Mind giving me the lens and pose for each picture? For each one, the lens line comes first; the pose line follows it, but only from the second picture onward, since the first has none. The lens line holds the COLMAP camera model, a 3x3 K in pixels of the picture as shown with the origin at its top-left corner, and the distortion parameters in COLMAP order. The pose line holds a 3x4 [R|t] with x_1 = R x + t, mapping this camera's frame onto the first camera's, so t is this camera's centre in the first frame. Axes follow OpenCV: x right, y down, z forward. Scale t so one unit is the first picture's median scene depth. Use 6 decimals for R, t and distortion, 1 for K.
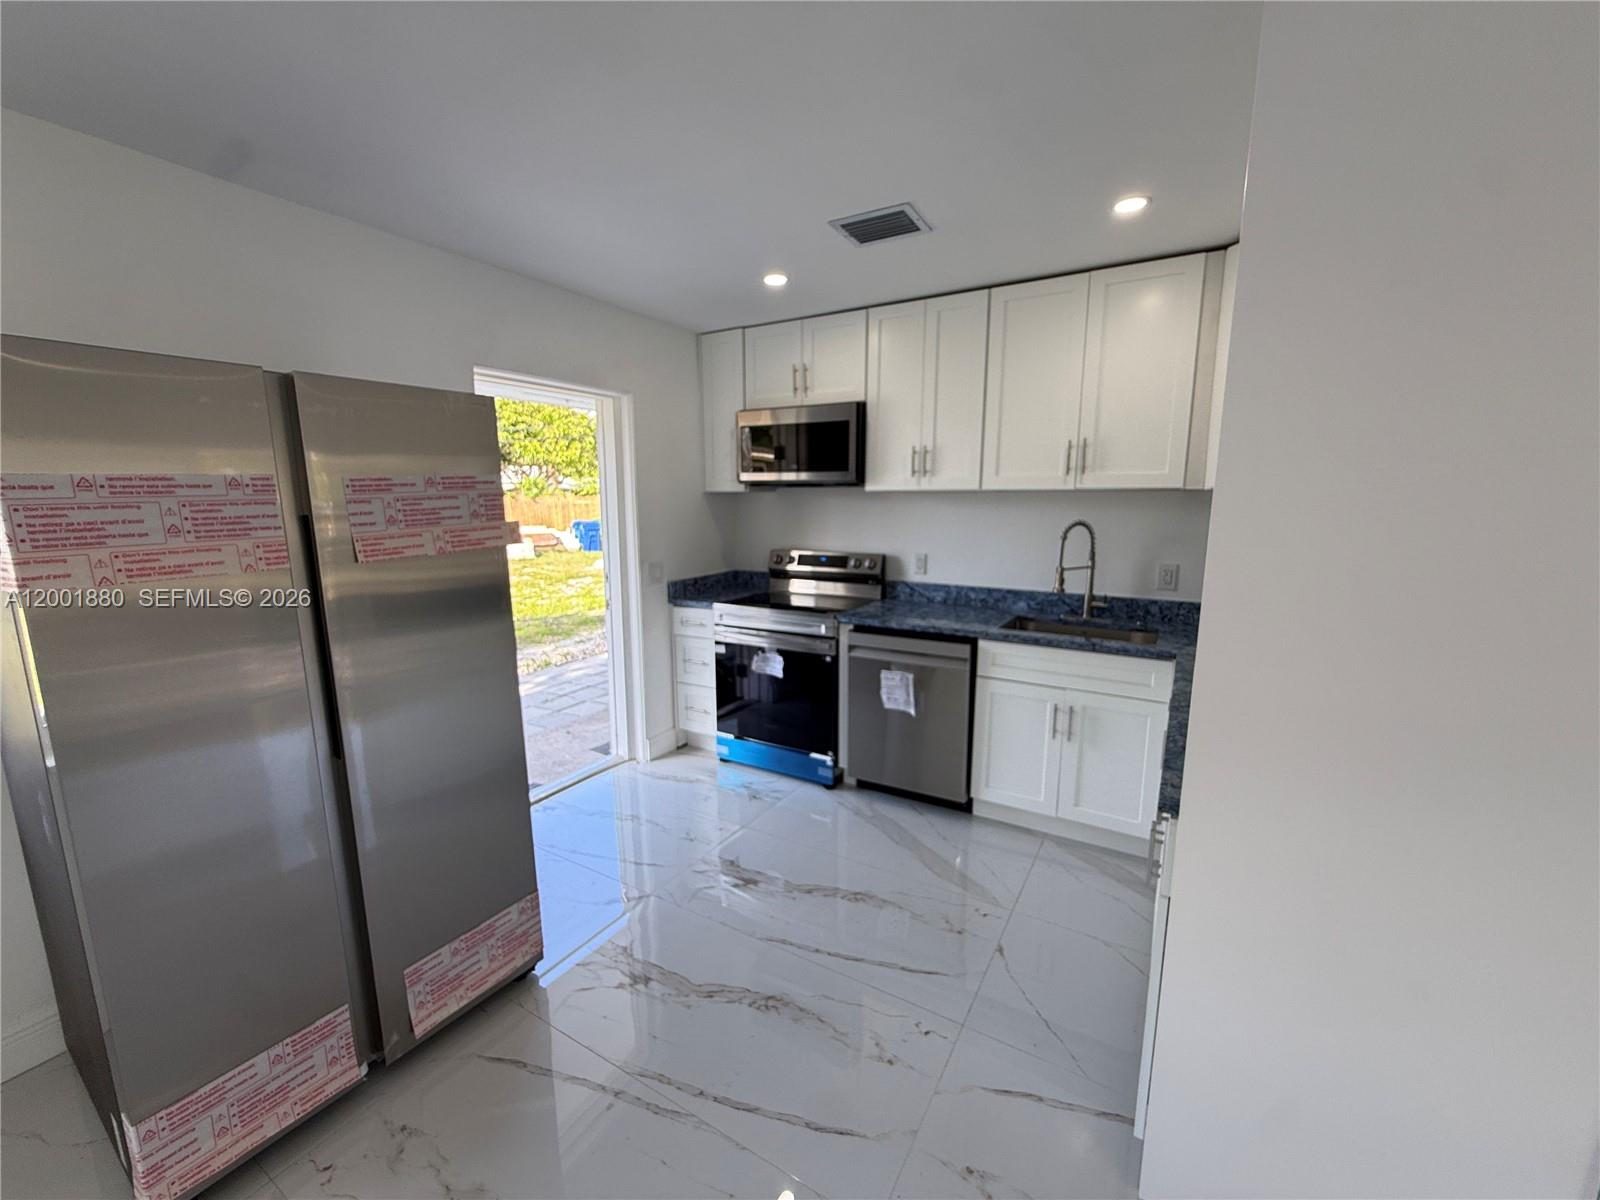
lens RADIAL K [[644.8, 0, 797.3], [0, 644.8, 601.5], [0, 0, 1]] dist [0.003157, -0.000226]
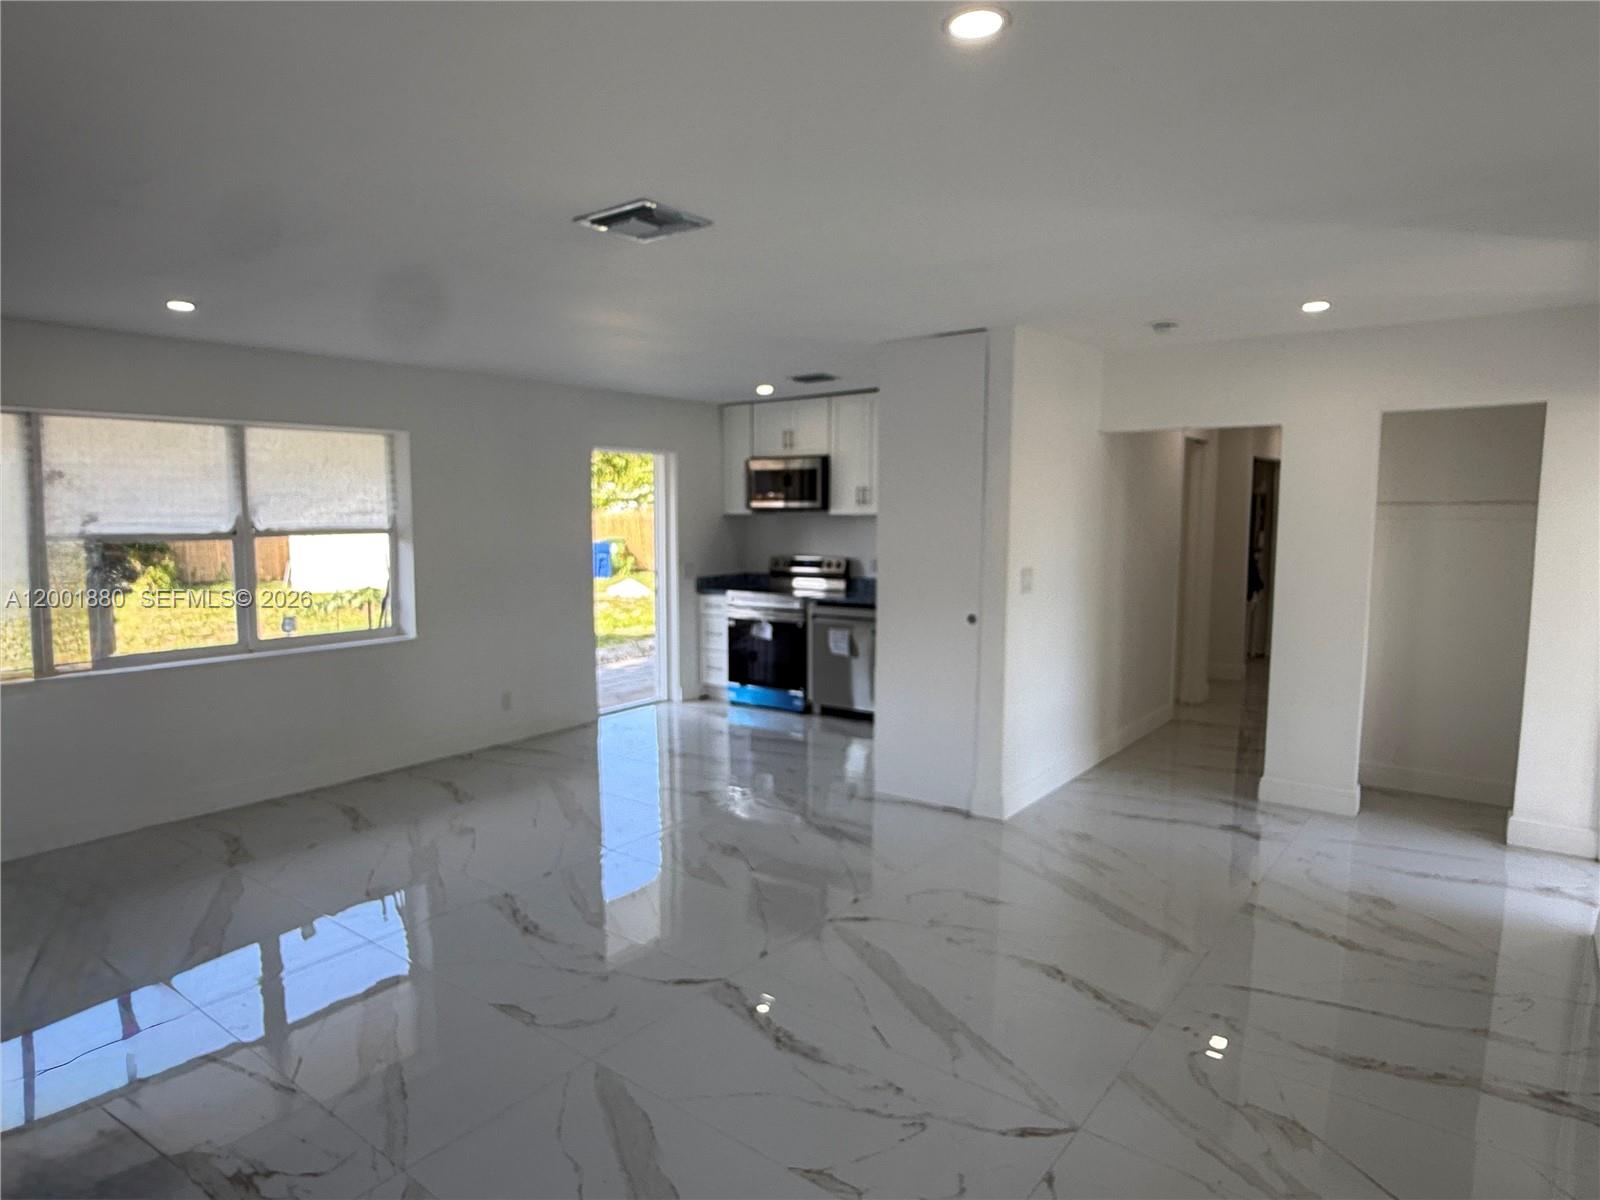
lens RADIAL K [[962.1, 0, 737.0], [0, 962.1, 613.6], [0, 0, 1]] dist [-0.000210, 0.000698]
pose [[0.988829, 0.012134, -0.148562, 0.229341], [-0.019873, 0.998515, -0.050715, 0.174006], [0.147726, 0.053101, 0.987602, -1.213583]]
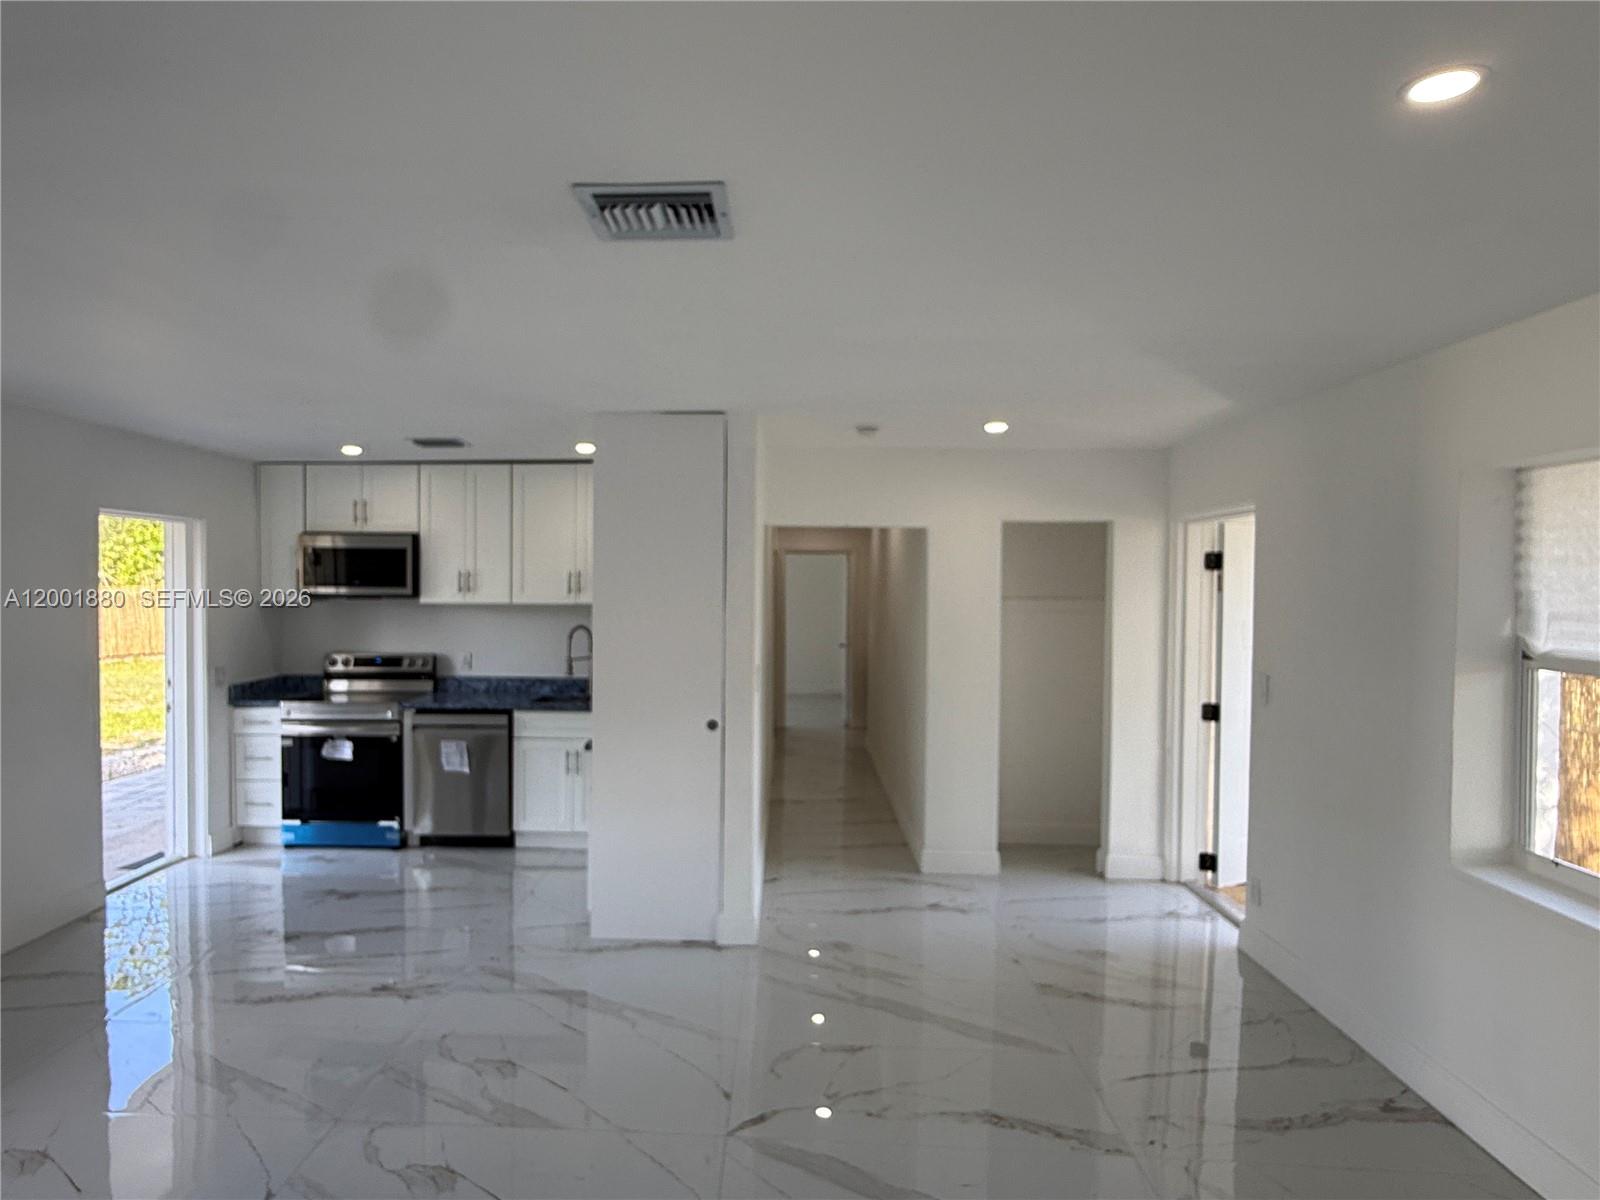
lens RADIAL K [[962.1, 0, 736.3], [0, 962.1, 610.4], [0, 0, 1]] dist [-0.000210, 0.000698]
pose [[0.884429, -0.006011, 0.466637, -0.222489], [0.068362, 0.990799, -0.116806, 0.101634], [-0.461641, 0.135207, 0.876702, -0.913693]]
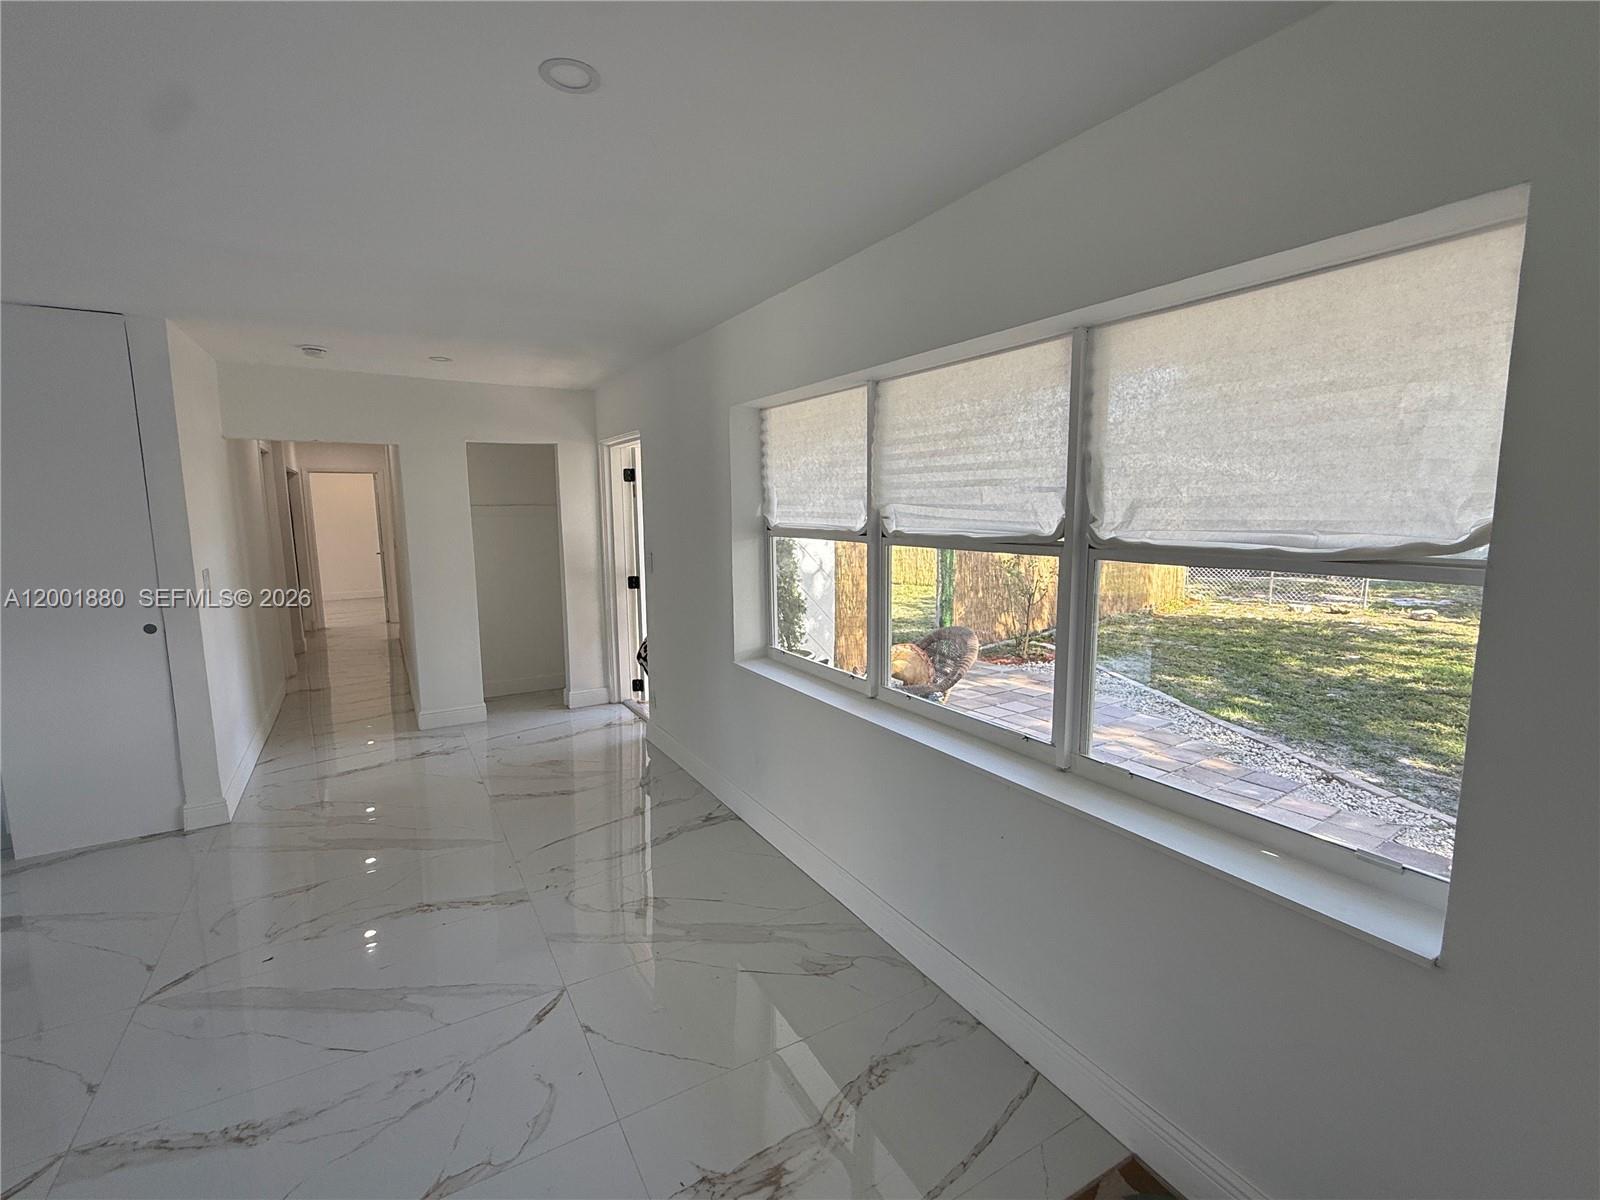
lens RADIAL K [[711.8, 0, 797.8], [0, 711.8, 603.1], [0, 0, 1]] dist [0.000337, -0.000555]
pose [[0.470963, -0.124689, 0.873296, -0.077963], [0.150452, 0.986810, 0.059759, 0.142794], [-0.869228, 0.103245, 0.483511, -1.003935]]
